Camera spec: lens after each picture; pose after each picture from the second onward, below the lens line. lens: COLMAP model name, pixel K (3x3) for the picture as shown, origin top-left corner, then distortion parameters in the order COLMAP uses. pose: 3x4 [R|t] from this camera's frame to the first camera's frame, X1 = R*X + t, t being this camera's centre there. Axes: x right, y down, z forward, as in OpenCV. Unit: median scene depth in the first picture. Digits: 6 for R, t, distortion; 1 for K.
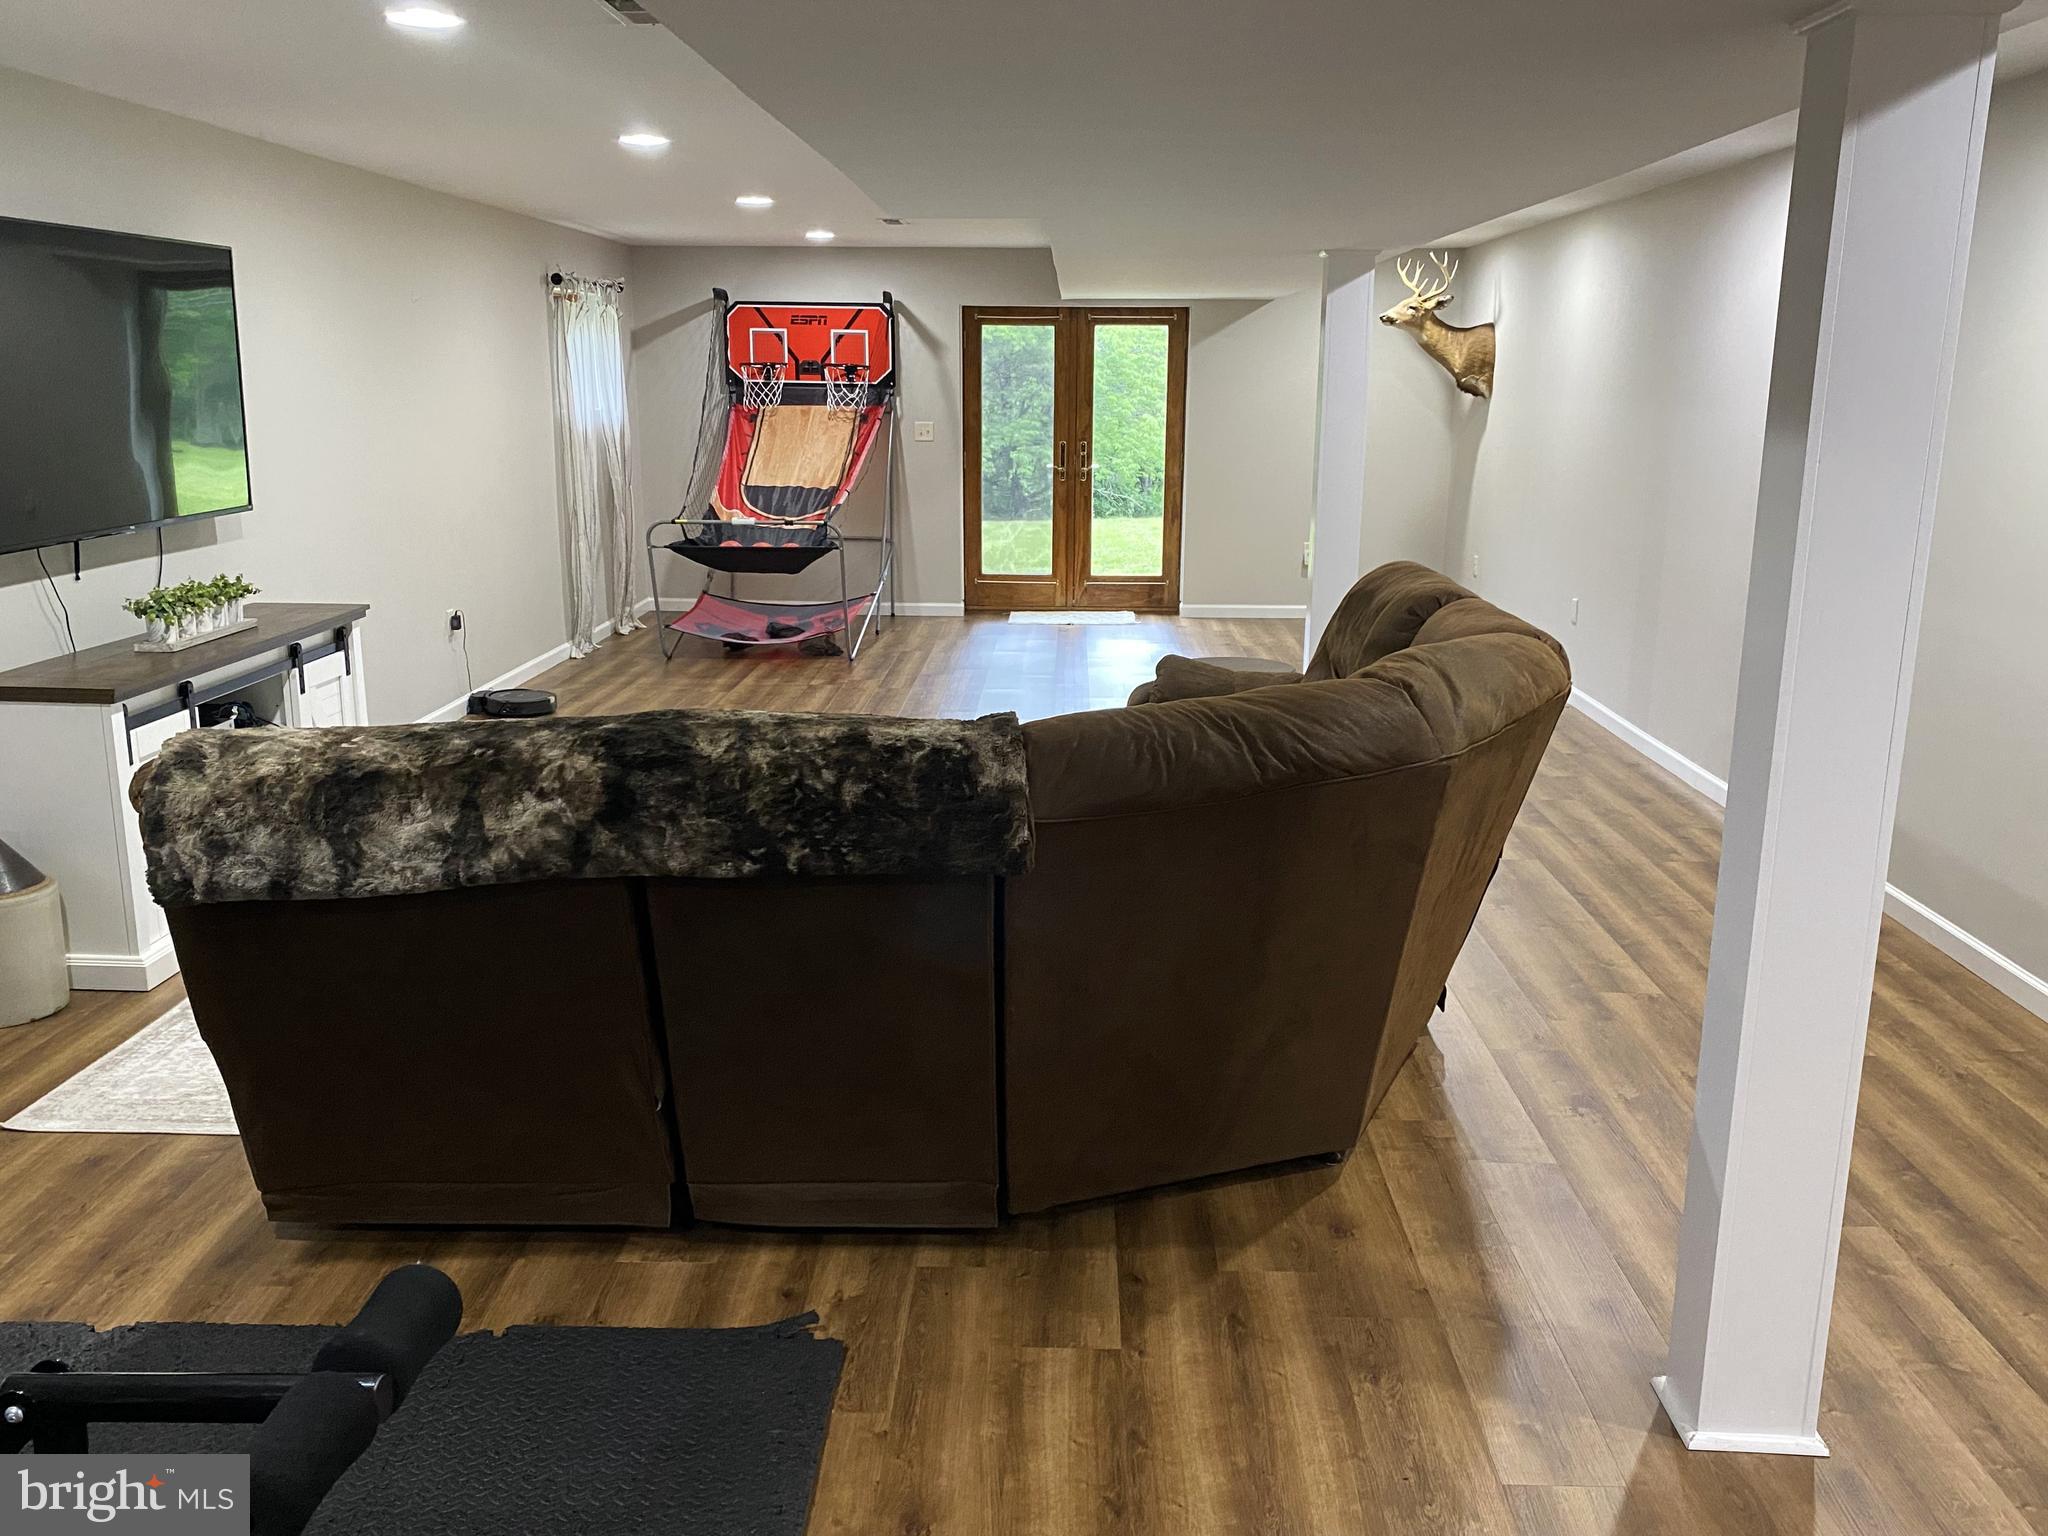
lens RADIAL K [[1702.8, 0, 1024.0], [0, 1702.8, 768.0], [0, 0, 1]] dist [0.070856, -0.225145]
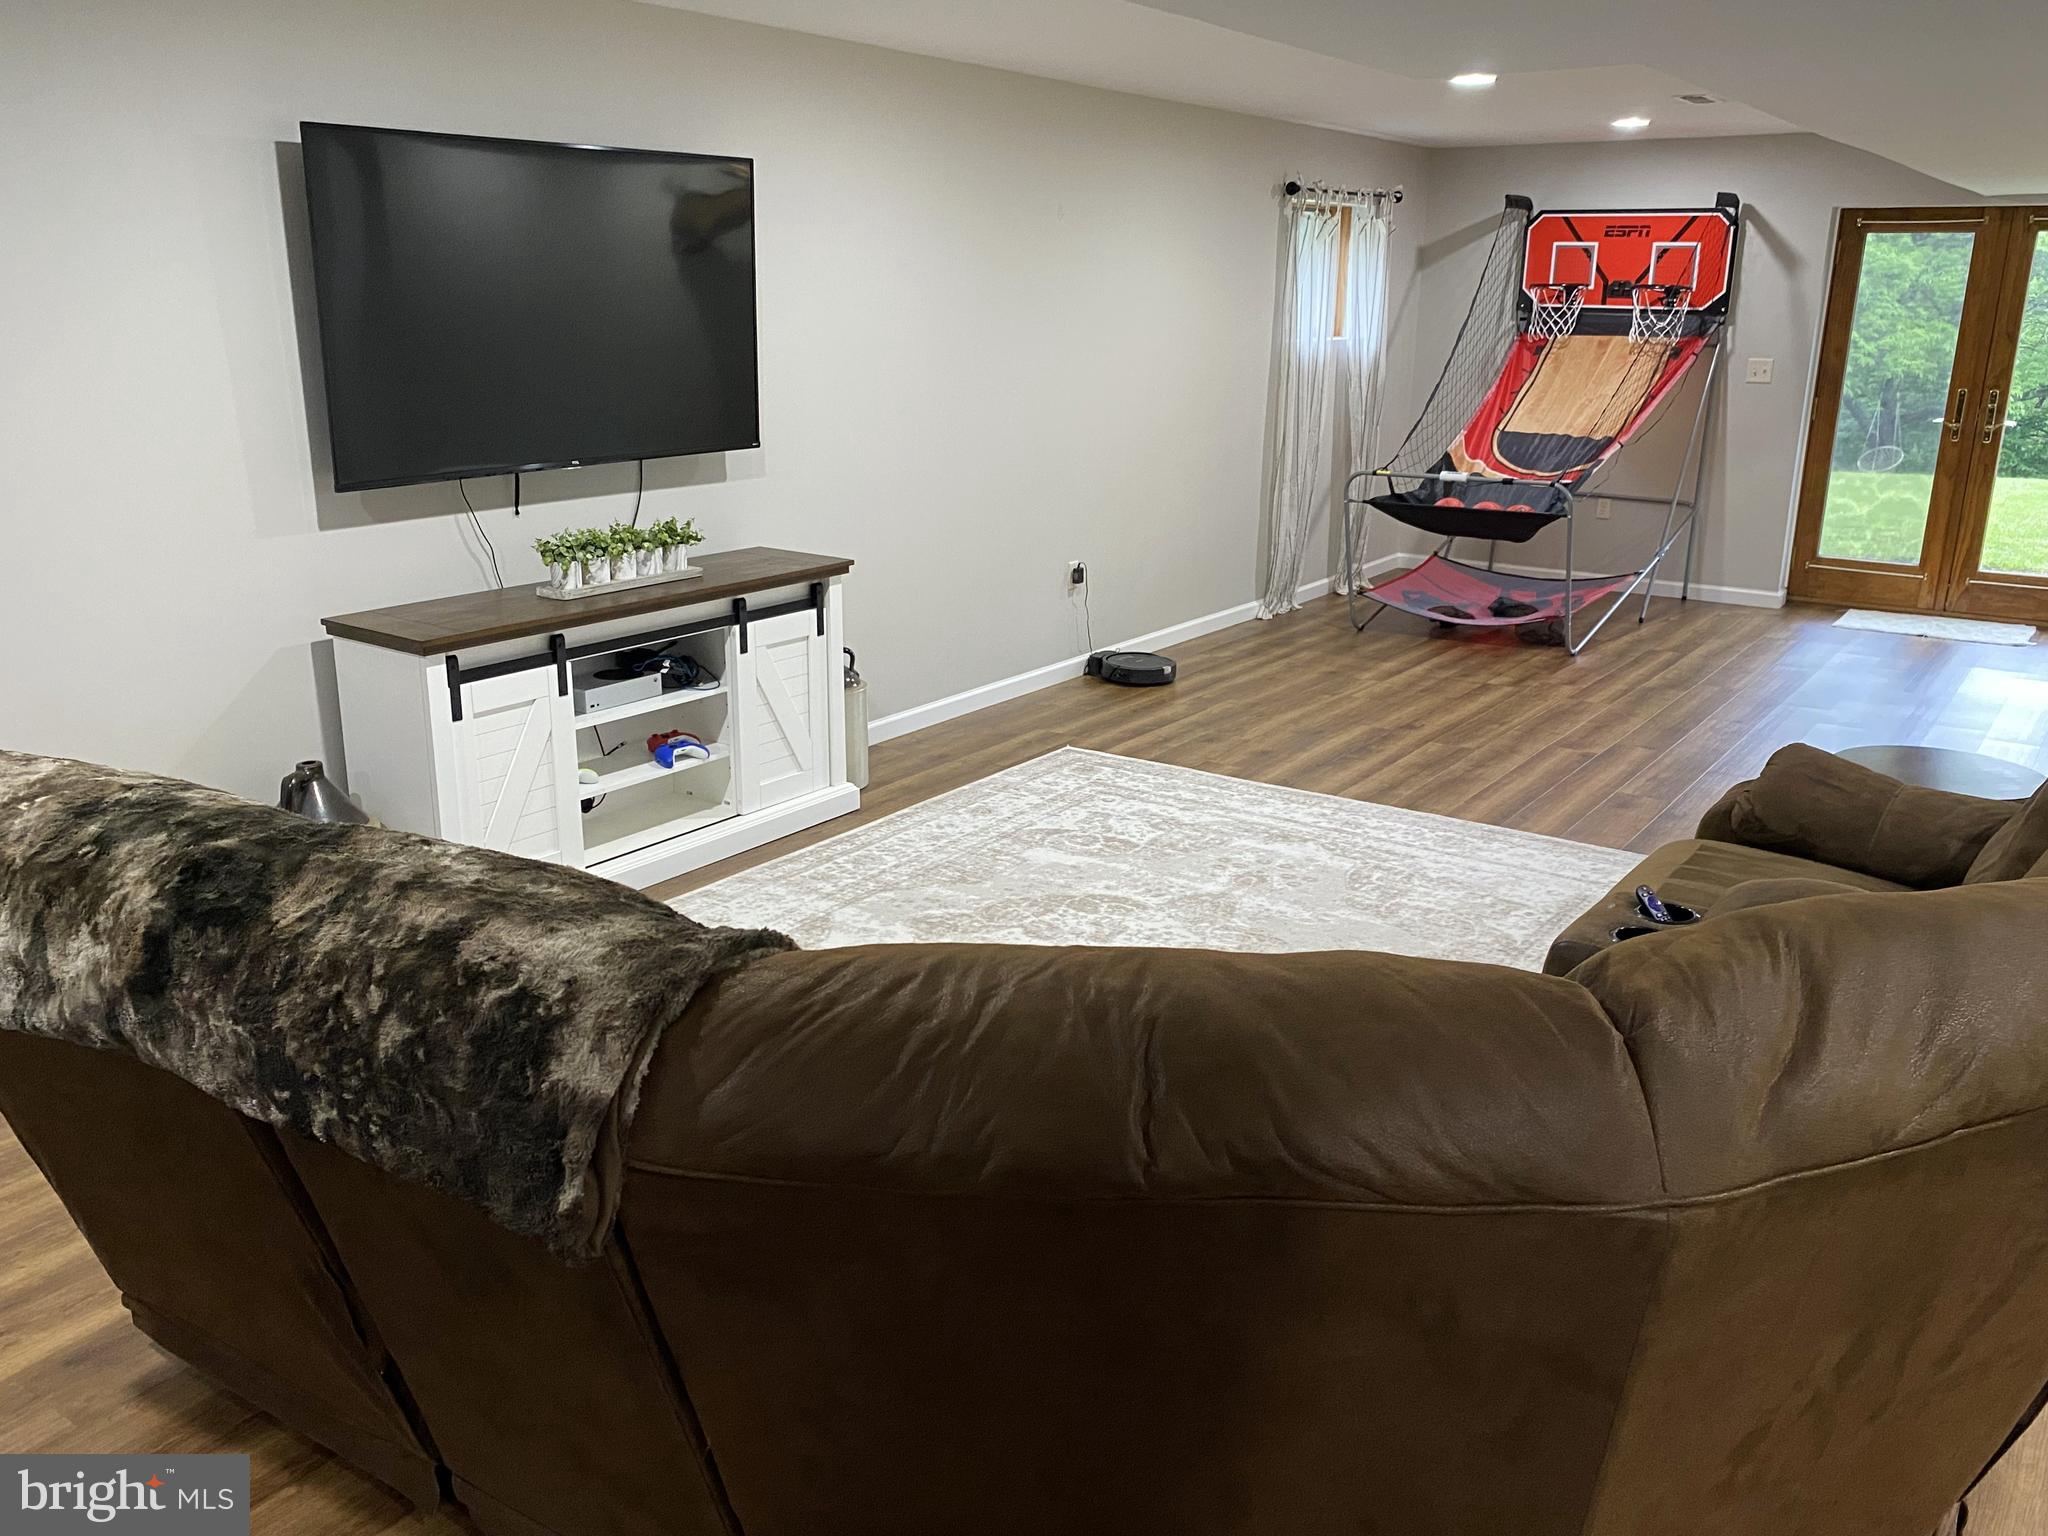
lens RADIAL K [[1666.4, 0, 1024.0], [0, 1666.4, 768.0], [0, 0, 1]] dist [-0.004234, -0.010033]
pose [[0.830392, 0.152369, -0.535941, 0.106945], [-0.124942, 0.988308, 0.087392, -0.044303], [0.542991, -0.005608, 0.839720, 0.185284]]
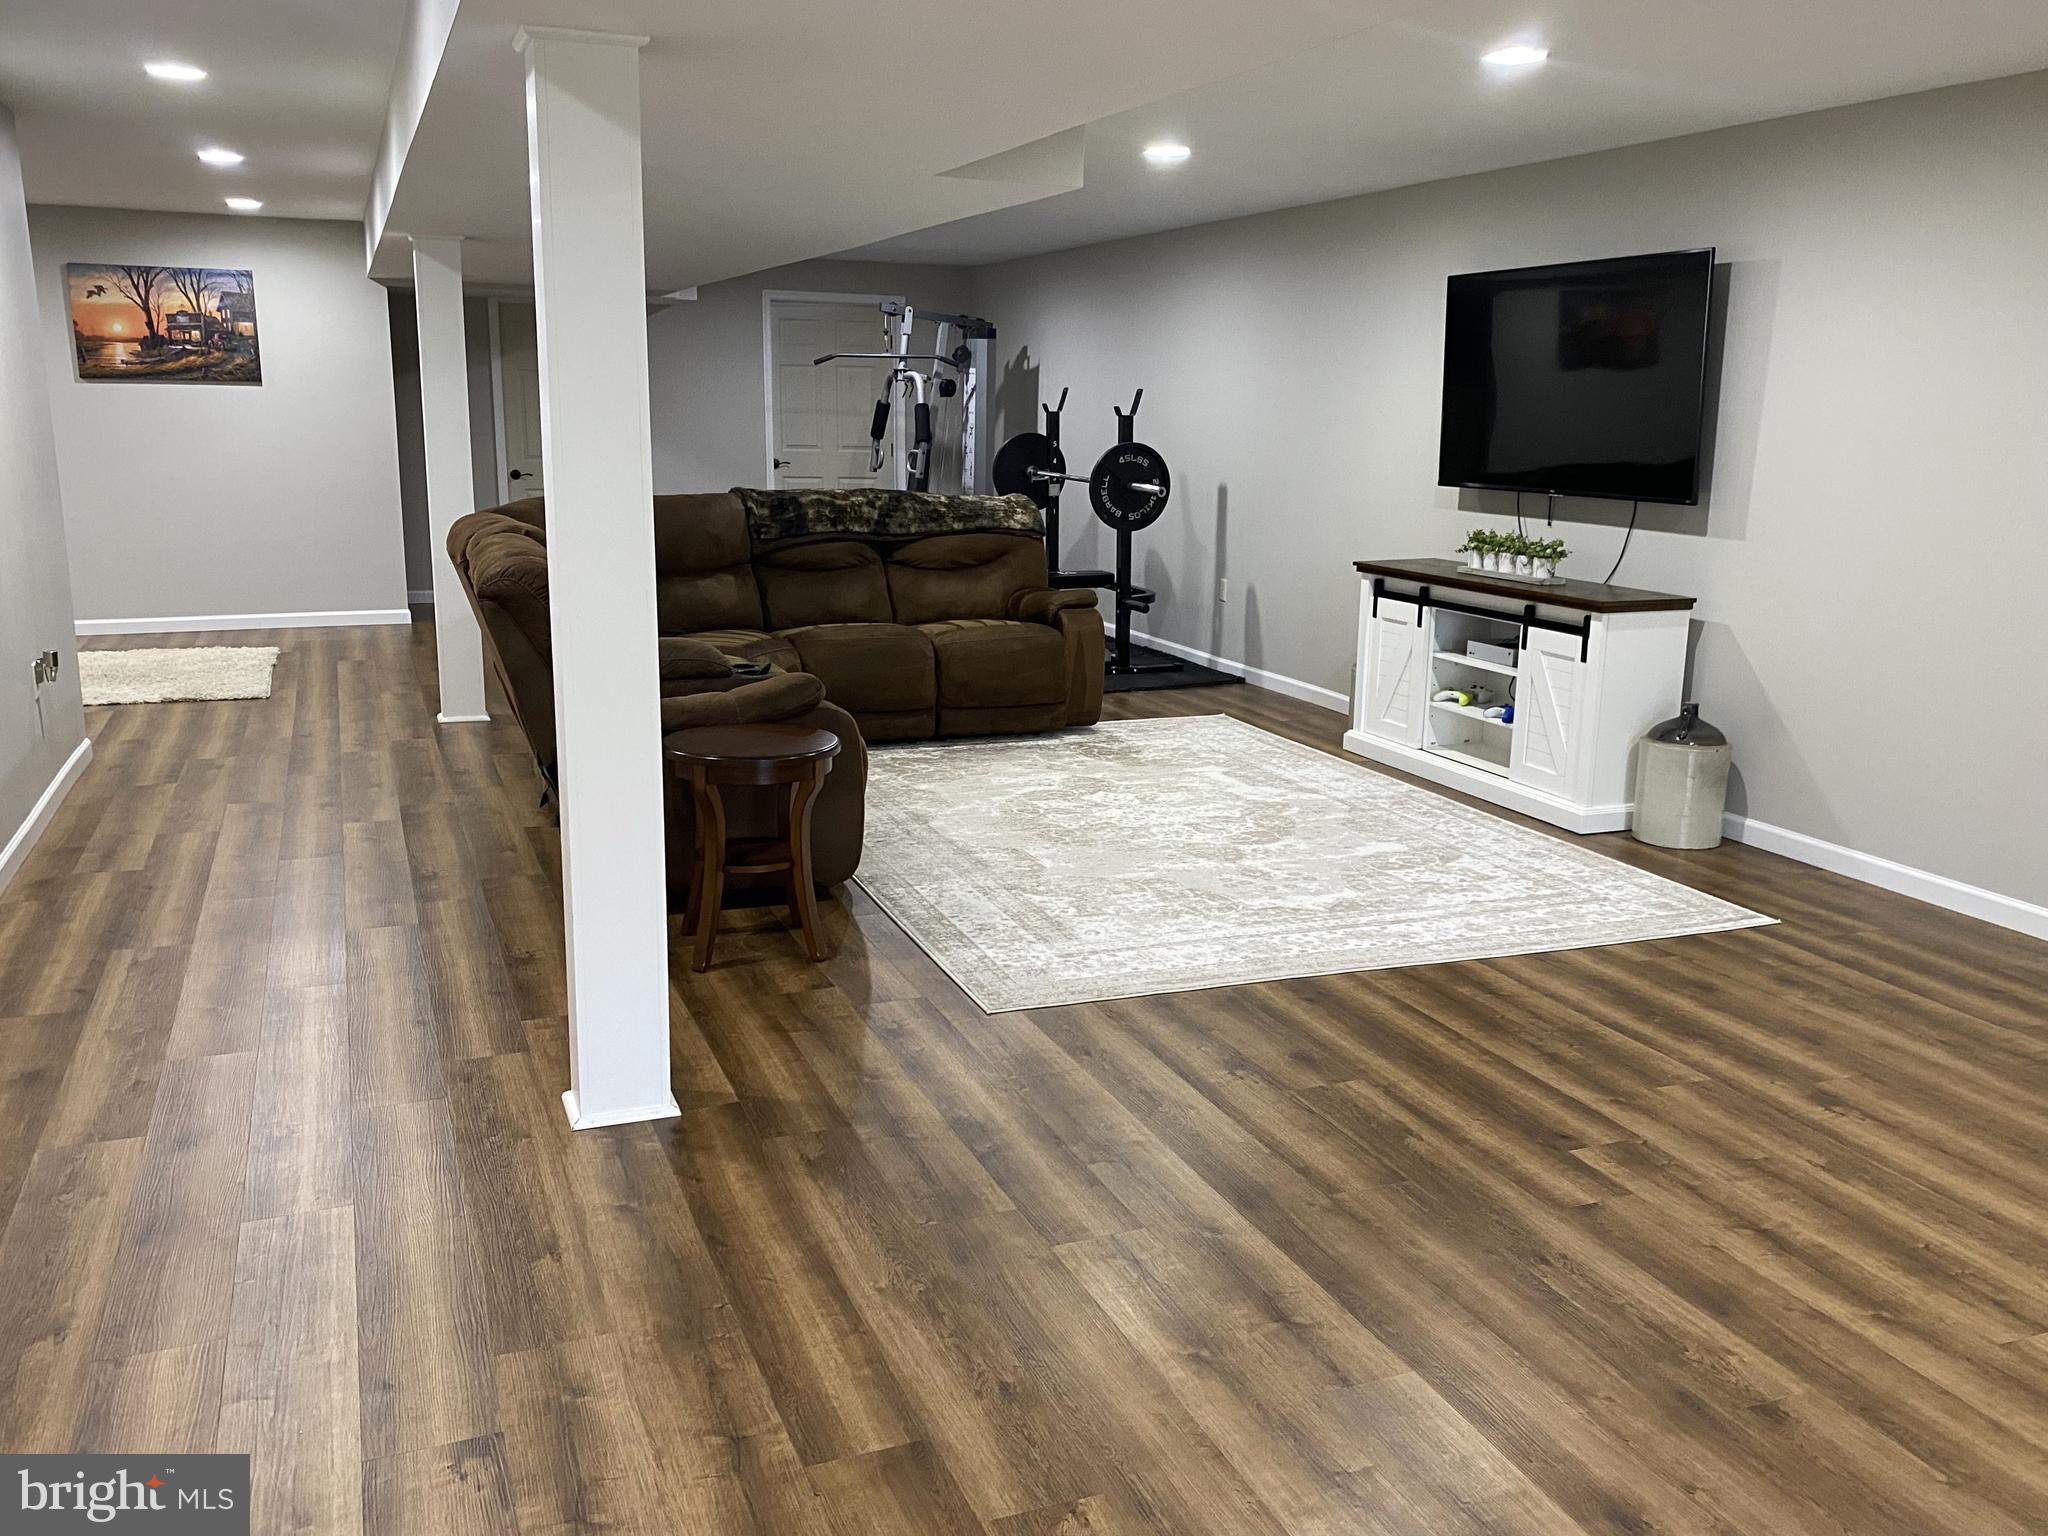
lens RADIAL K [[1702.8, 0, 1024.0], [0, 1702.8, 768.0], [0, 0, 1]] dist [0.070856, -0.225145]
pose [[-0.918490, 0.066683, -0.389782, 0.188071], [-0.108055, 0.905846, 0.409595, -0.227042], [0.380395, 0.418326, -0.824804, 1.038910]]
